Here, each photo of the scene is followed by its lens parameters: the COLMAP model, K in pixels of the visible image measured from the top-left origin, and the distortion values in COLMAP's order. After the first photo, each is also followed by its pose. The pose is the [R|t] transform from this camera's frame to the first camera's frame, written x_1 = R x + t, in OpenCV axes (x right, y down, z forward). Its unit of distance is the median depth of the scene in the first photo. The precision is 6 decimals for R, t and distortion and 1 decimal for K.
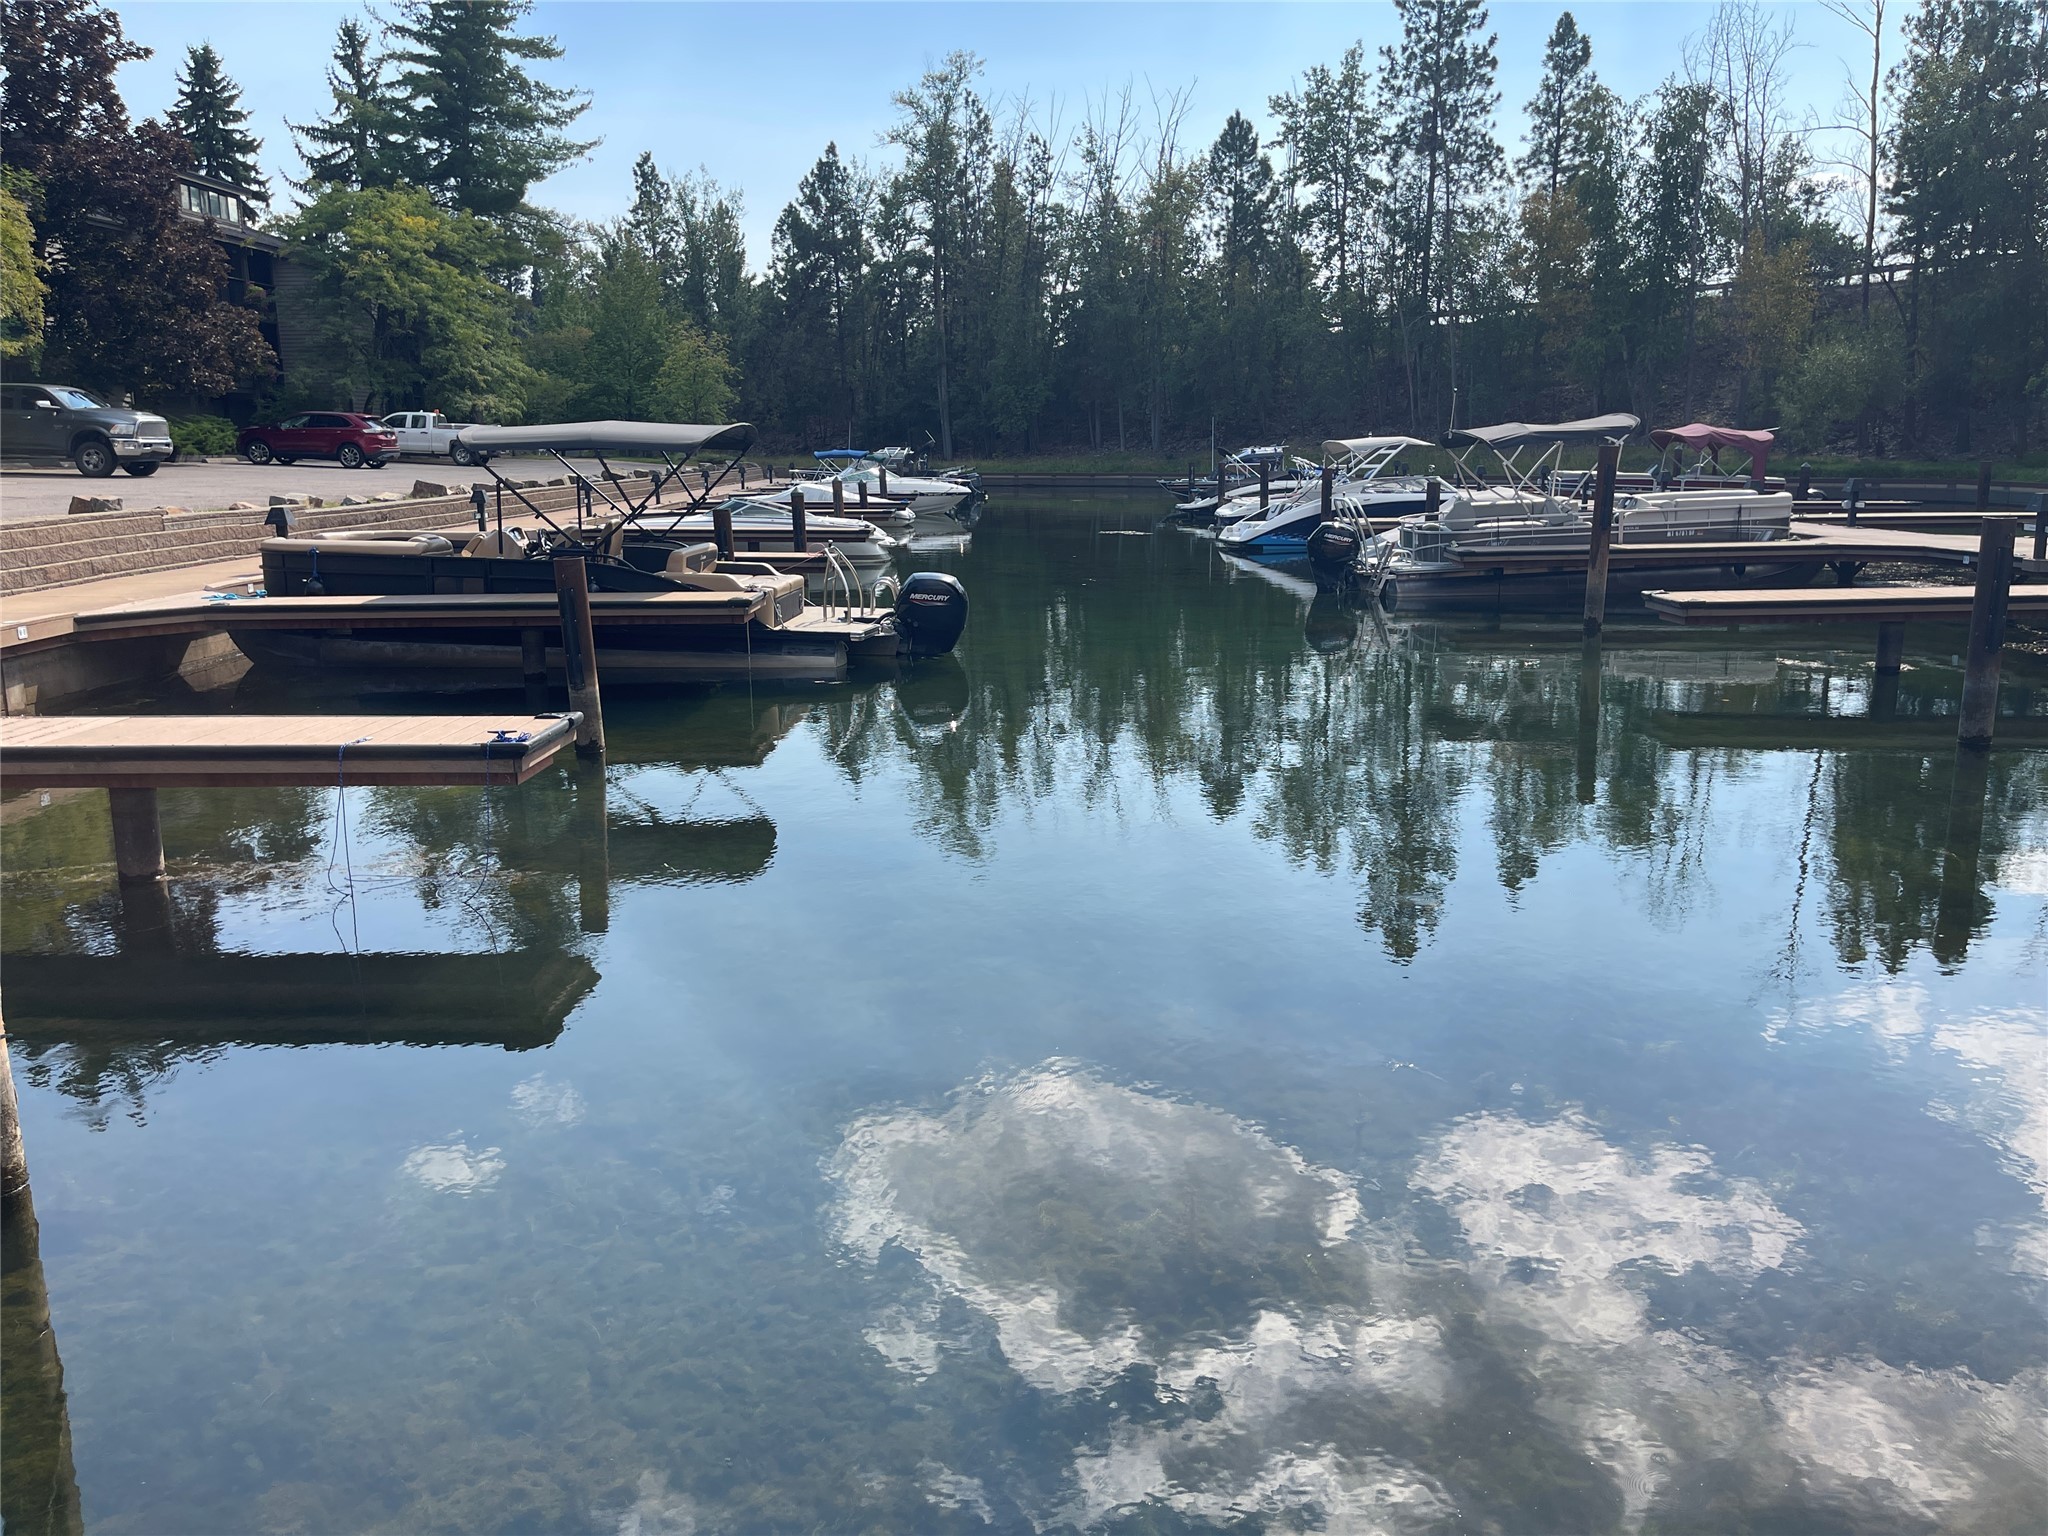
lens RADIAL K [[1547.6, 0, 1024.0], [0, 1547.6, 768.0], [0, 0, 1]] dist [0.064143, -0.084765]
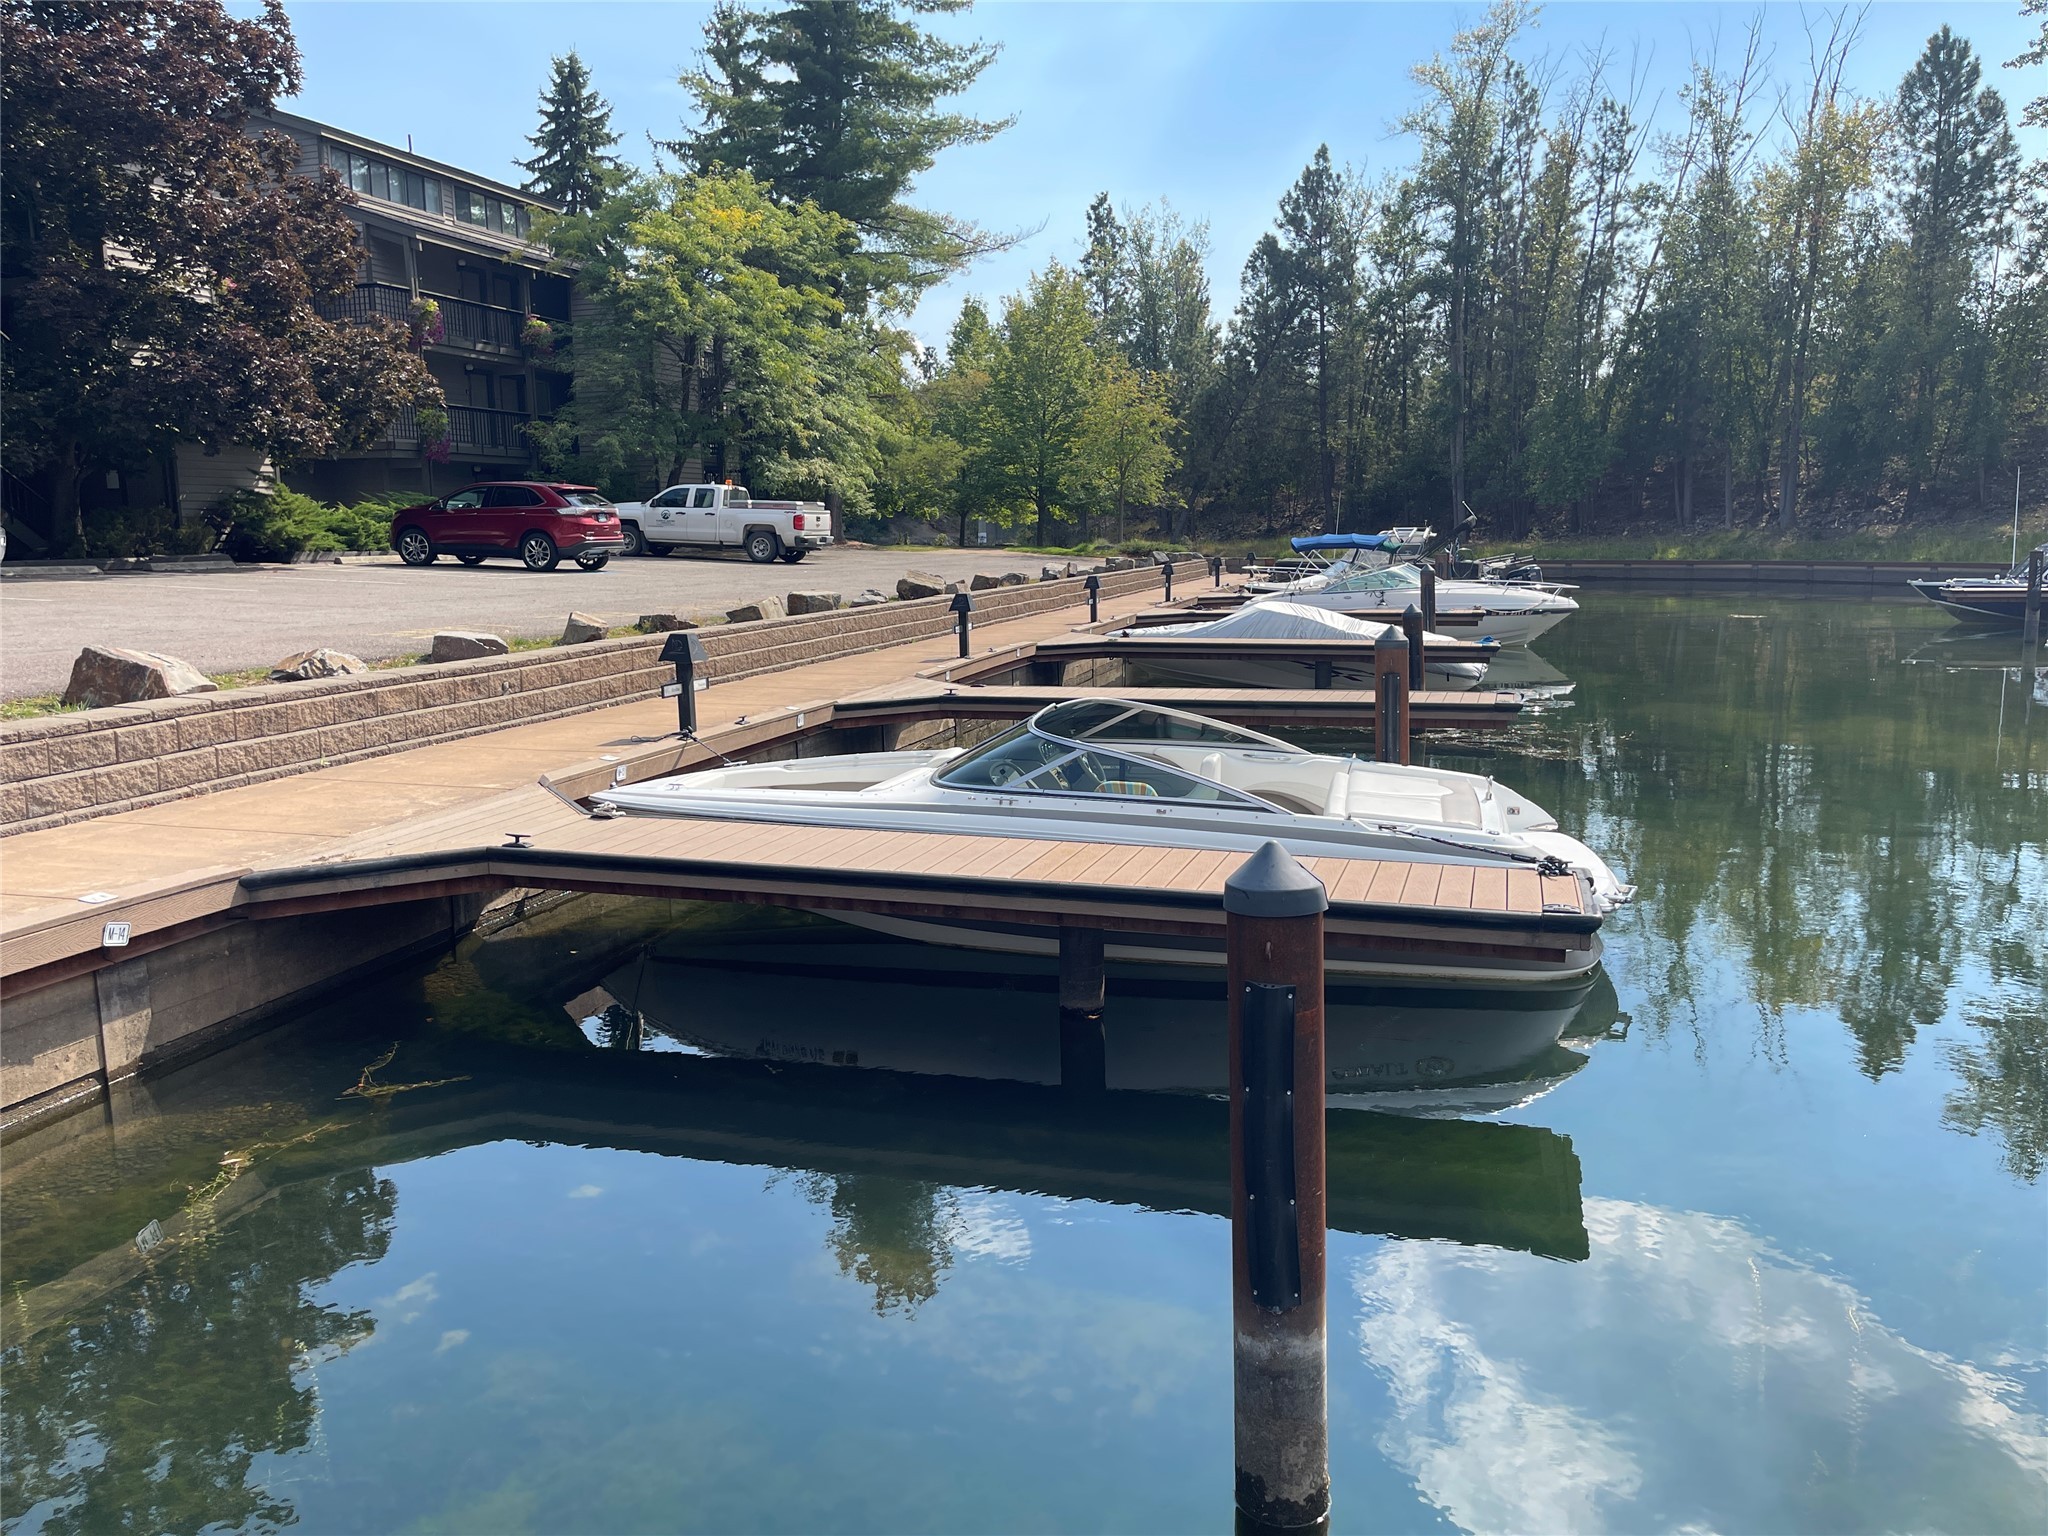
lens RADIAL K [[1547.6, 0, 1024.0], [0, 1547.6, 768.0], [0, 0, 1]] dist [0.064143, -0.084765]
pose [[0.958057, 0.037291, -0.284141, -0.038546], [-0.051352, 0.997789, -0.042194, -0.054976], [0.281939, 0.055015, 0.957854, 0.262810]]
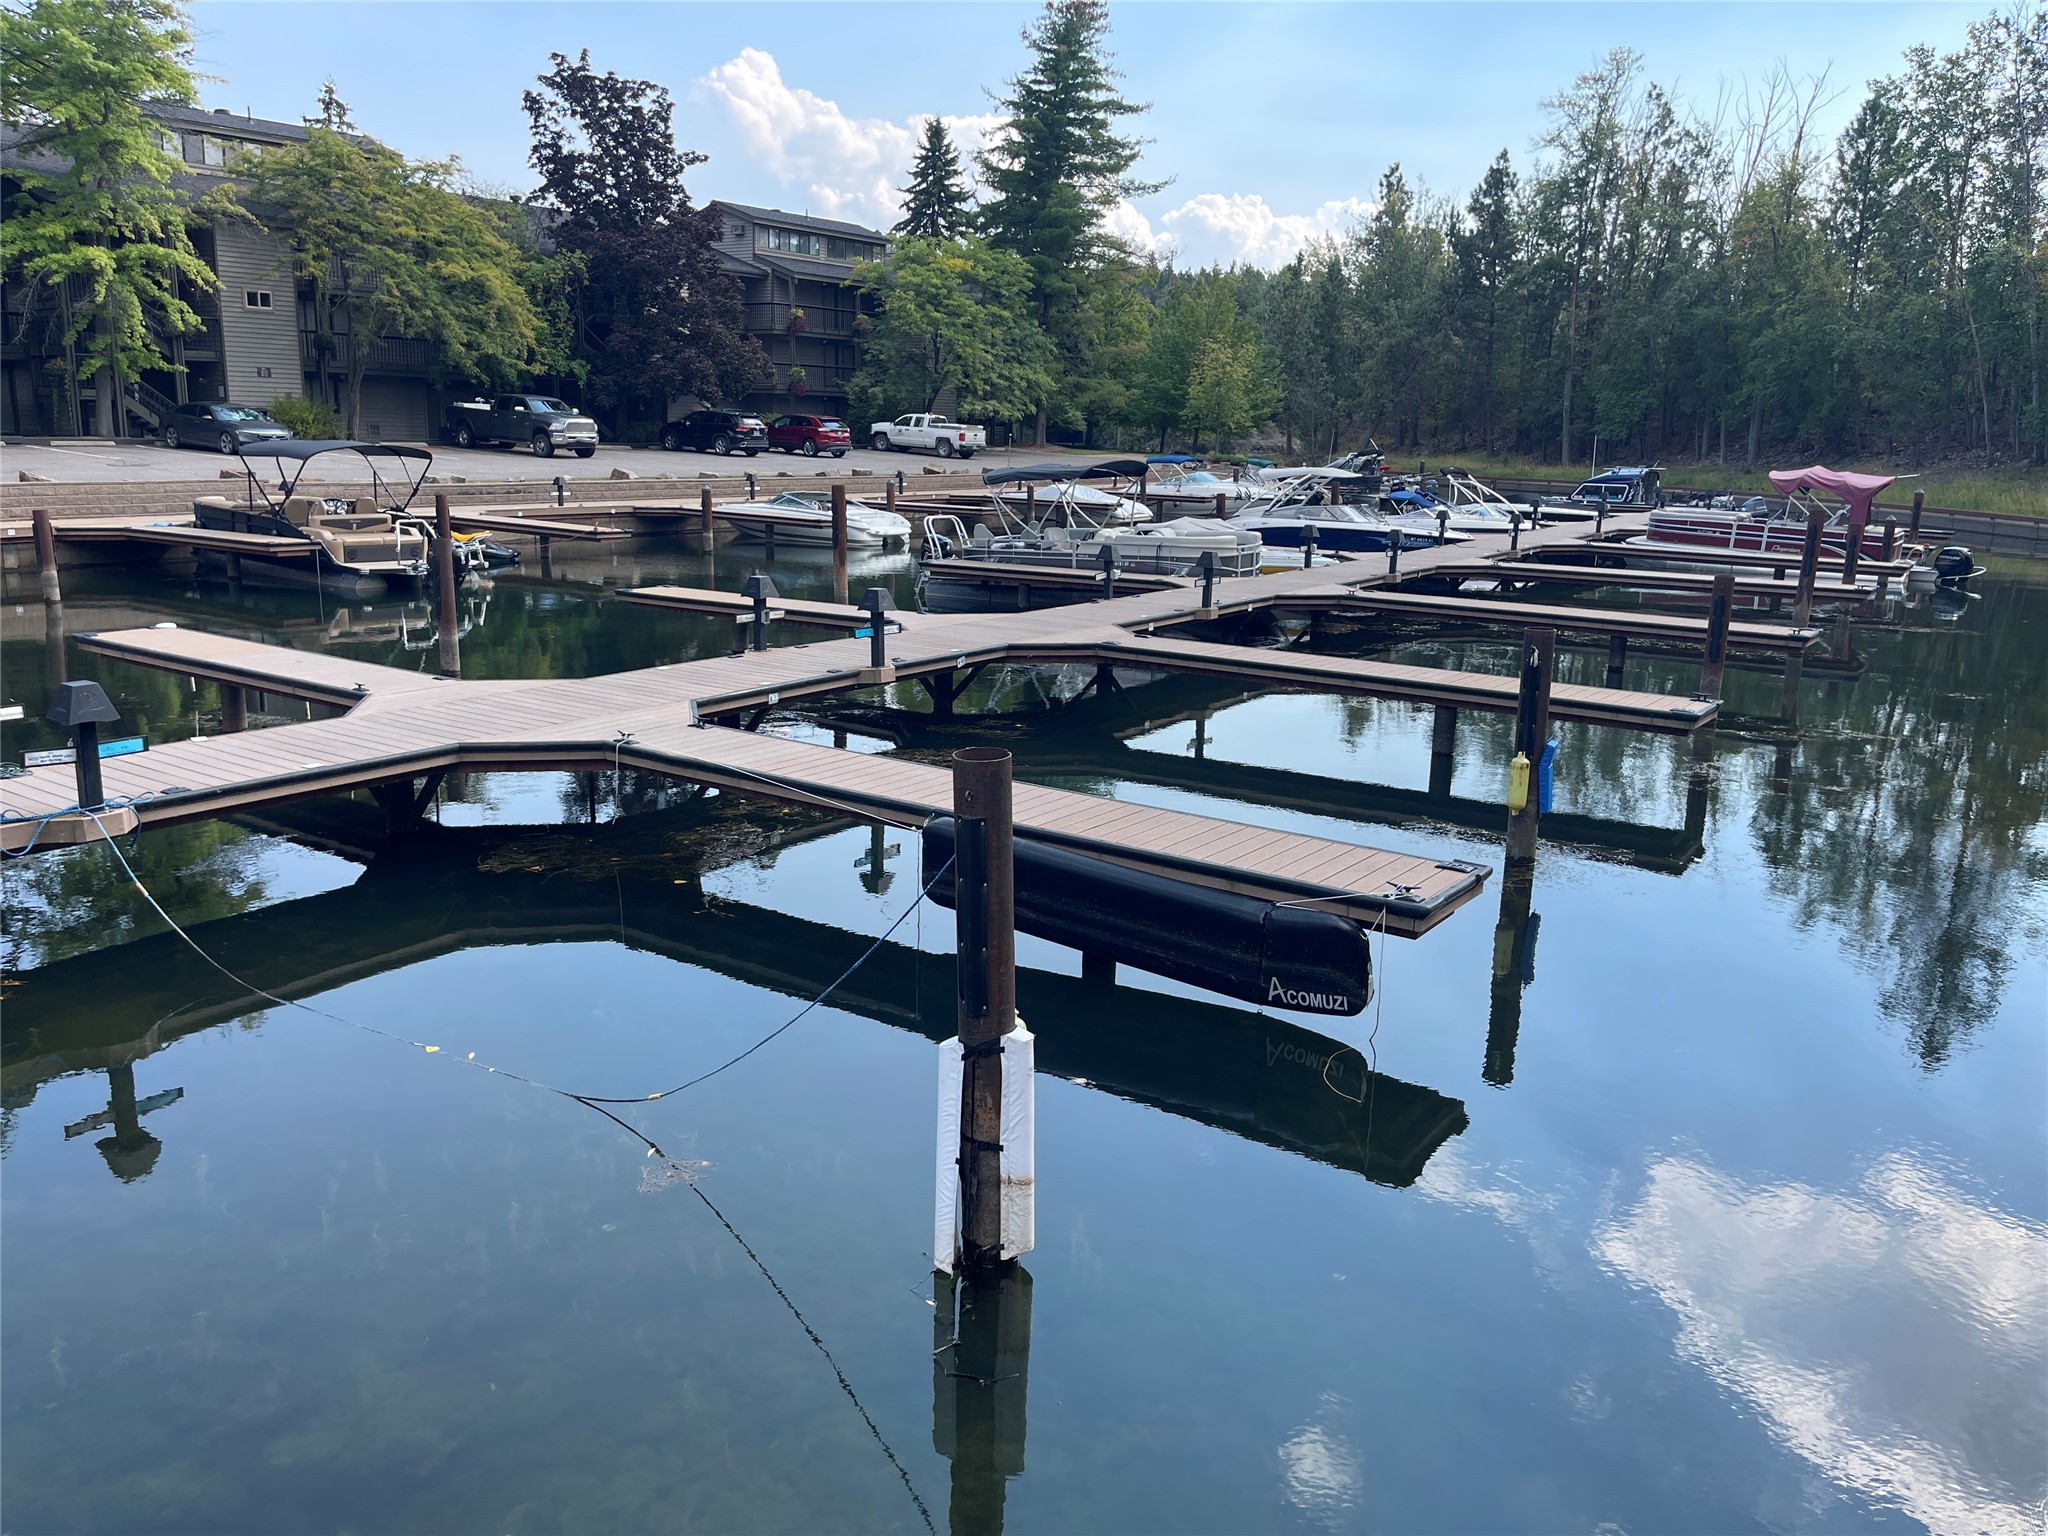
lens RADIAL K [[1547.6, 0, 1024.0], [0, 1547.6, 768.0], [0, 0, 1]] dist [0.064143, -0.084765]
pose [[0.824772, 0.149943, -0.545224, 0.279233], [-0.145319, 0.988023, 0.051891, -0.012367], [0.546474, 0.036433, 0.836683, -0.008617]]
